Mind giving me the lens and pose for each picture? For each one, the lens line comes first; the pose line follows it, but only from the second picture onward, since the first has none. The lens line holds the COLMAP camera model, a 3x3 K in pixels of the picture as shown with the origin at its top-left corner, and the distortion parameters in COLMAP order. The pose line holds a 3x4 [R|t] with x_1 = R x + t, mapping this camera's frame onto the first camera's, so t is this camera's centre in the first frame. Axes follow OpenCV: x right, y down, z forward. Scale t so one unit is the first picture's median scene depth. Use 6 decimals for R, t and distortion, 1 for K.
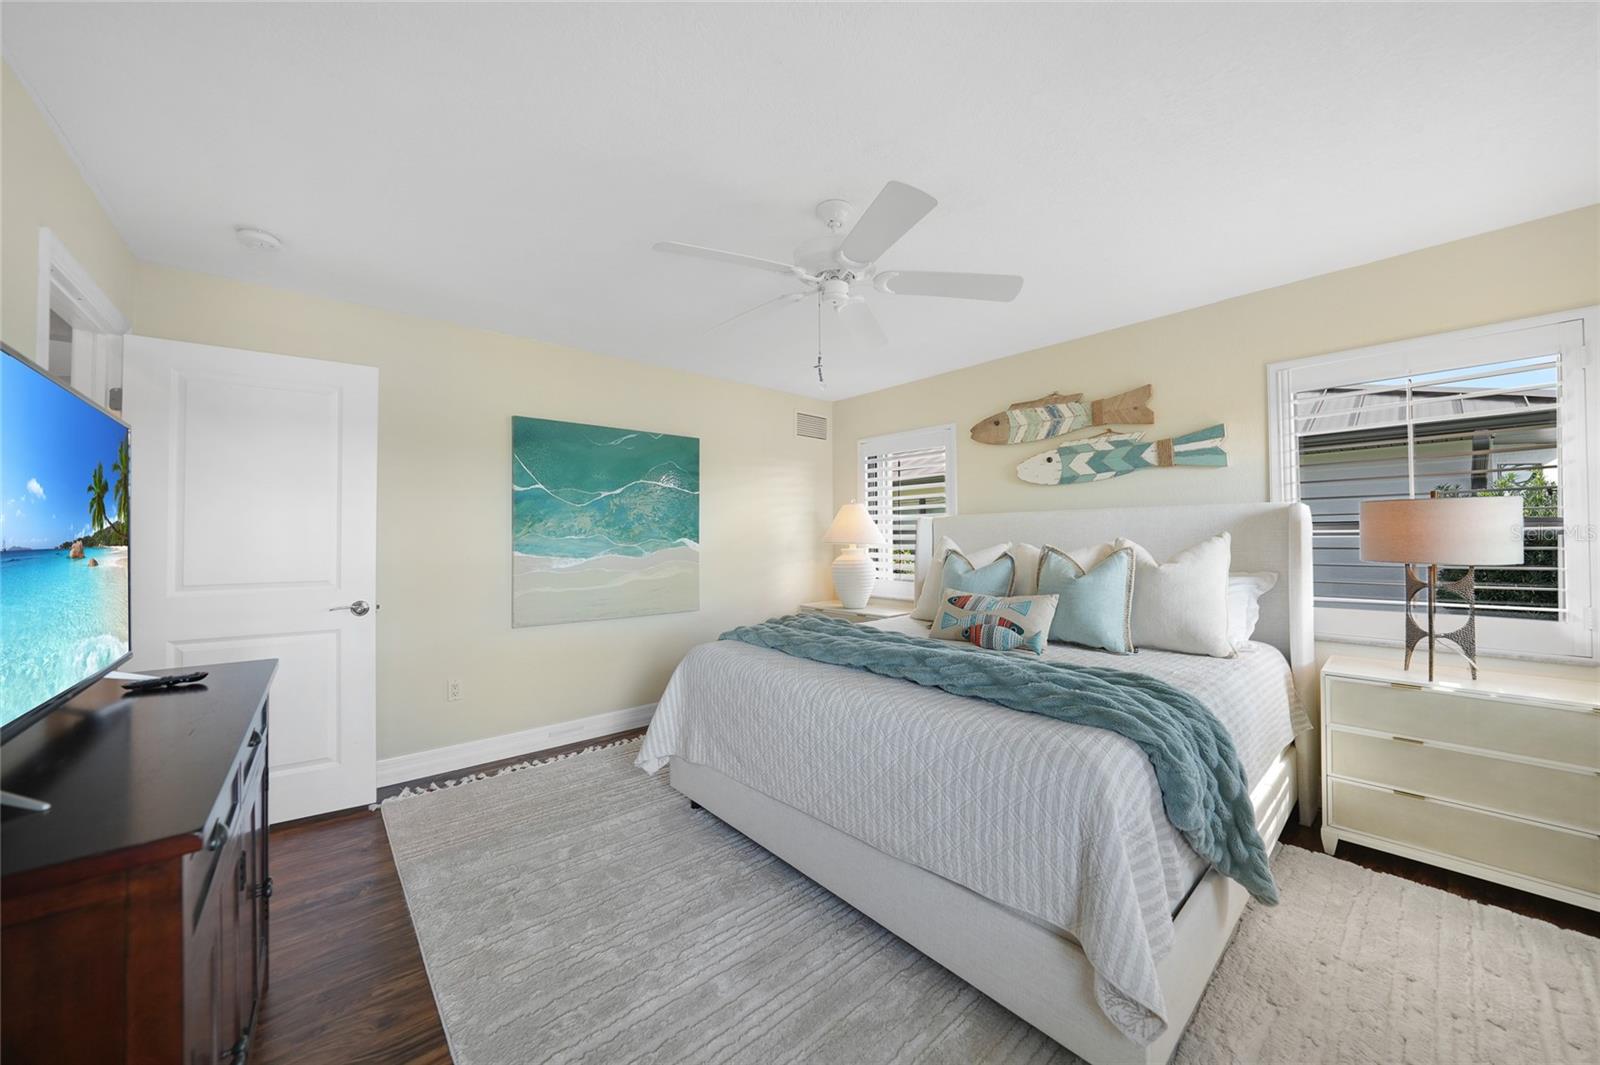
lens RADIAL K [[567.8, 0, 808.9], [0, 567.8, 528.3], [0, 0, 1]] dist [-0.015523, 0.000291]
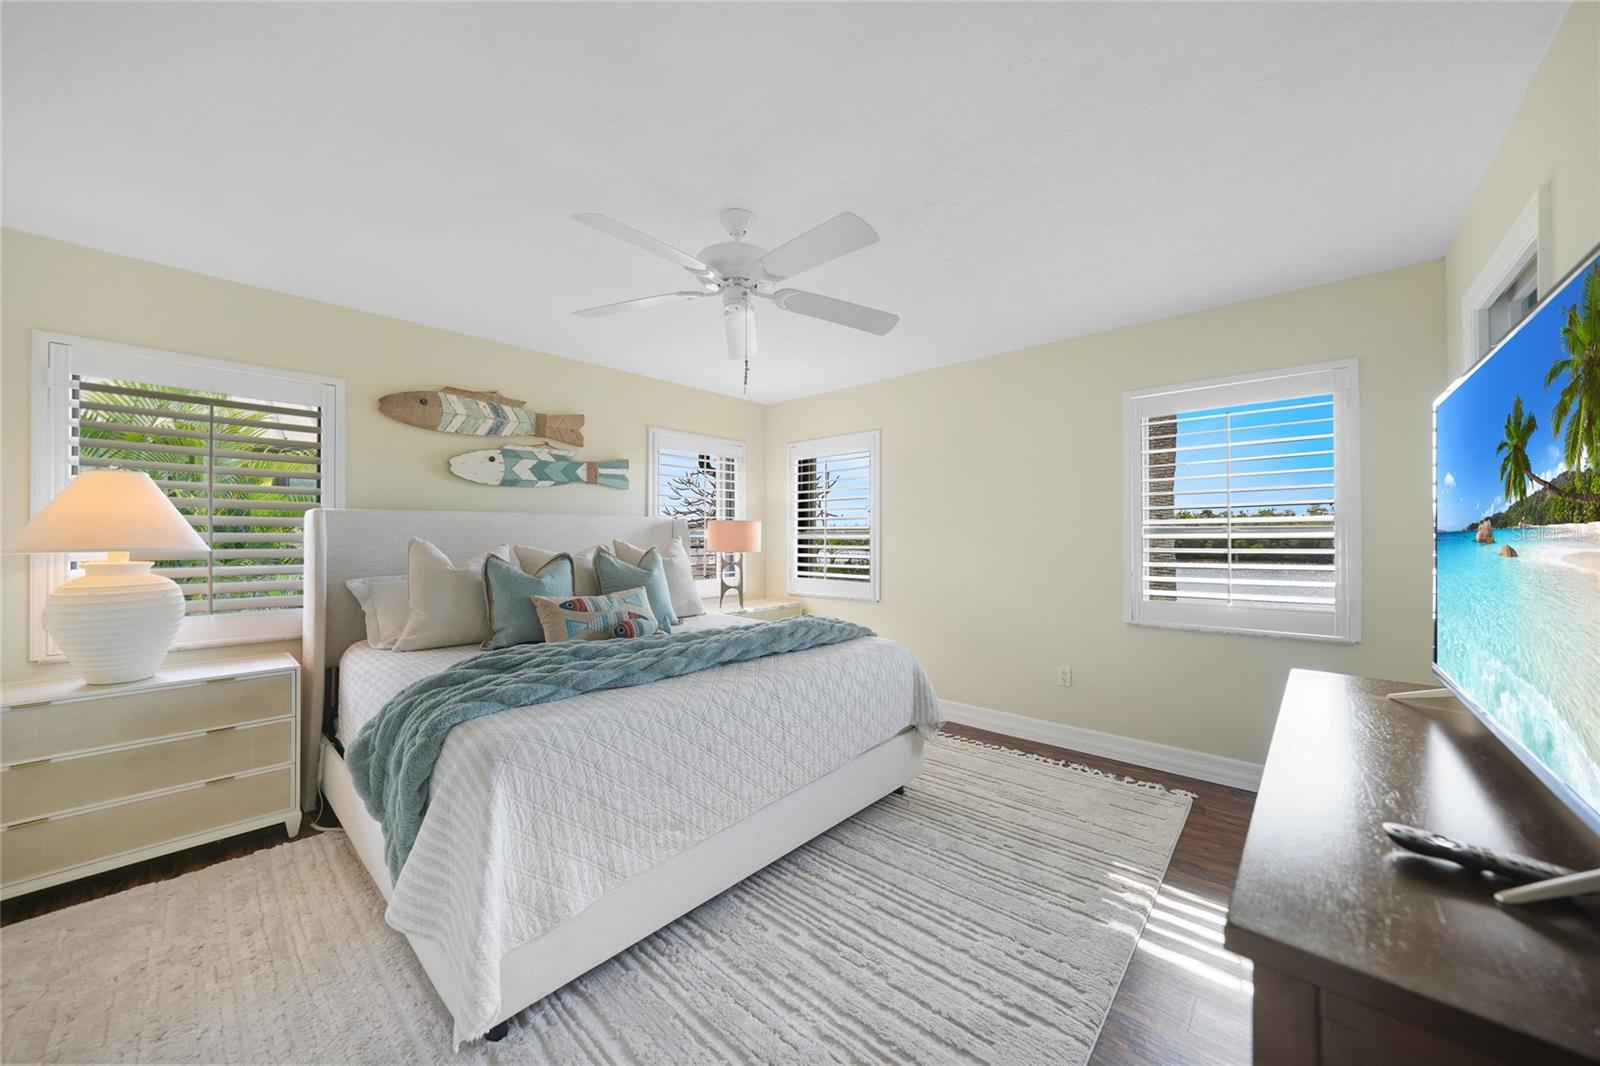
lens RADIAL K [[552.2, 0, 794.0], [0, 552.2, 539.1], [0, 0, 1]] dist [-0.057765, 0.000226]
pose [[-0.094774, 0.008929, 0.995459, -0.603543], [-0.010963, 0.999890, -0.010012, 0.021011], [-0.995438, -0.011862, -0.094666, 0.644308]]
